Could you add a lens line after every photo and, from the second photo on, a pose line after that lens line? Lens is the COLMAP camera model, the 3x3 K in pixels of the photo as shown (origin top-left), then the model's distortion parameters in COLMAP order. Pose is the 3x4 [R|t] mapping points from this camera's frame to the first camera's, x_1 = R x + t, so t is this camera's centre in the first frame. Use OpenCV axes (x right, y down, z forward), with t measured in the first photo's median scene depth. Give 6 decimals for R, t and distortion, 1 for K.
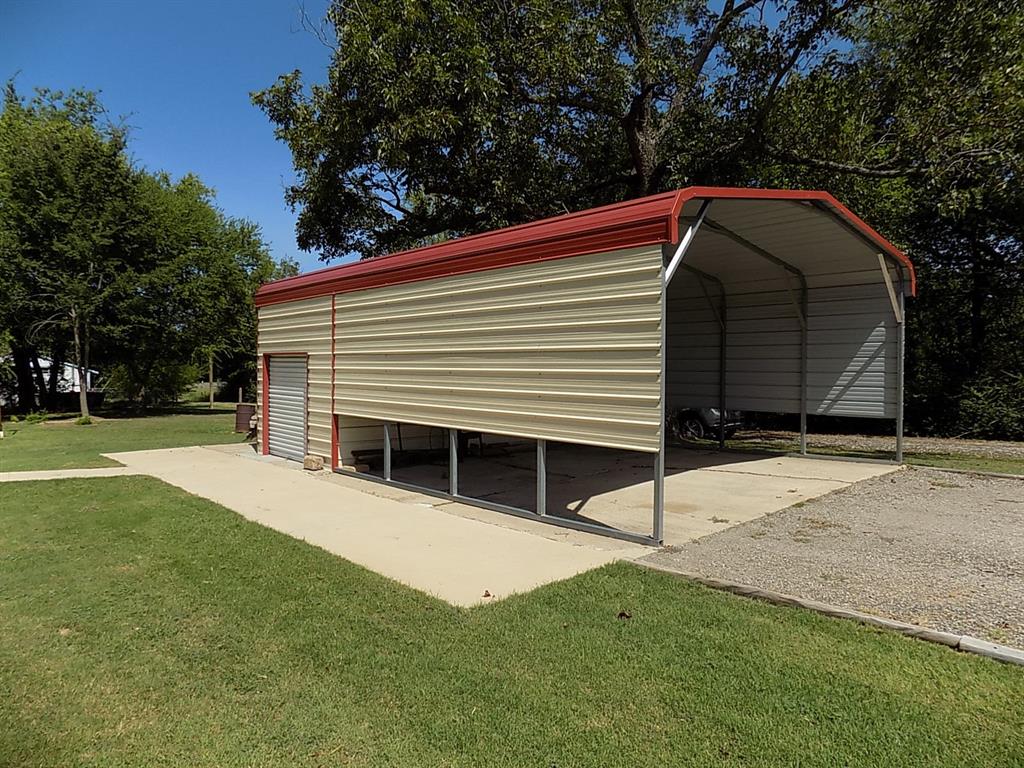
lens RADIAL K [[676.9, 0, 529.4], [0, 676.9, 373.9], [0, 0, 1]] dist [-0.019409, 0.002531]
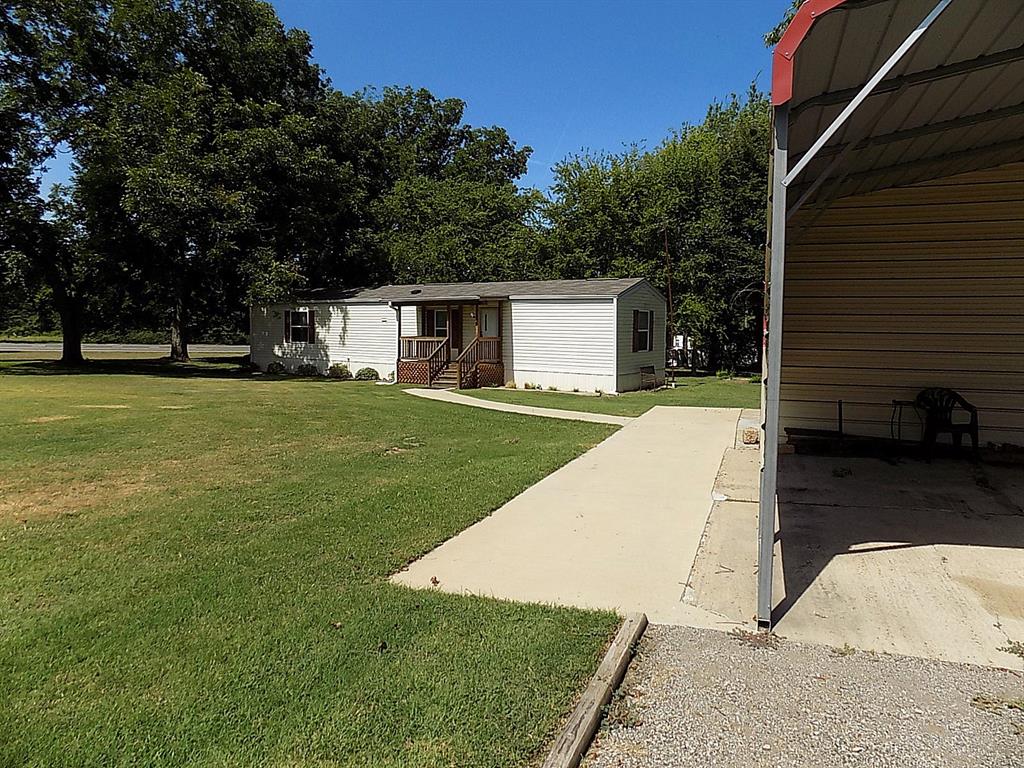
lens RADIAL K [[676.9, 0, 511.7], [0, 676.9, 379.4], [0, 0, 1]] dist [-0.019409, 0.002531]
pose [[0.469347, 0.065459, -0.880584, 0.532214], [-0.014975, 0.997695, 0.066183, 0.009646], [0.882887, -0.017876, 0.469245, 0.506388]]
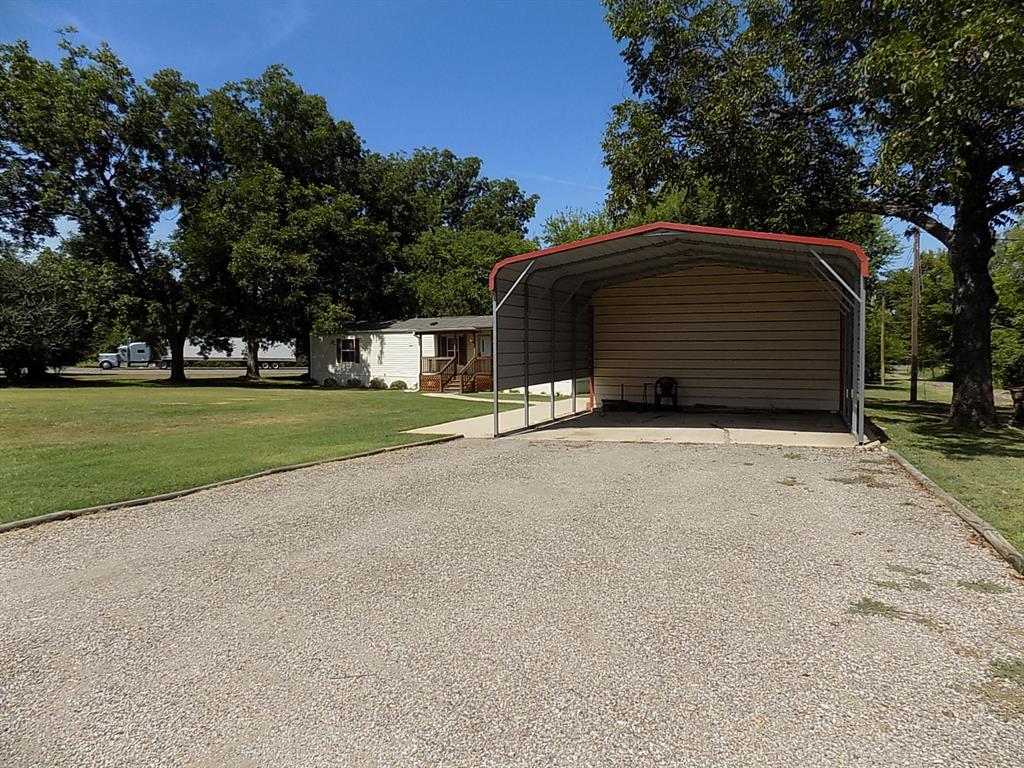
lens RADIAL K [[676.9, 0, 512.7], [0, 676.9, 387.8], [0, 0, 1]] dist [-0.019409, 0.002531]
pose [[0.419957, 0.045383, -0.906409, 1.500610], [-0.001892, 0.998790, 0.049132, 0.011129], [0.907542, -0.018919, 0.419535, 0.281102]]
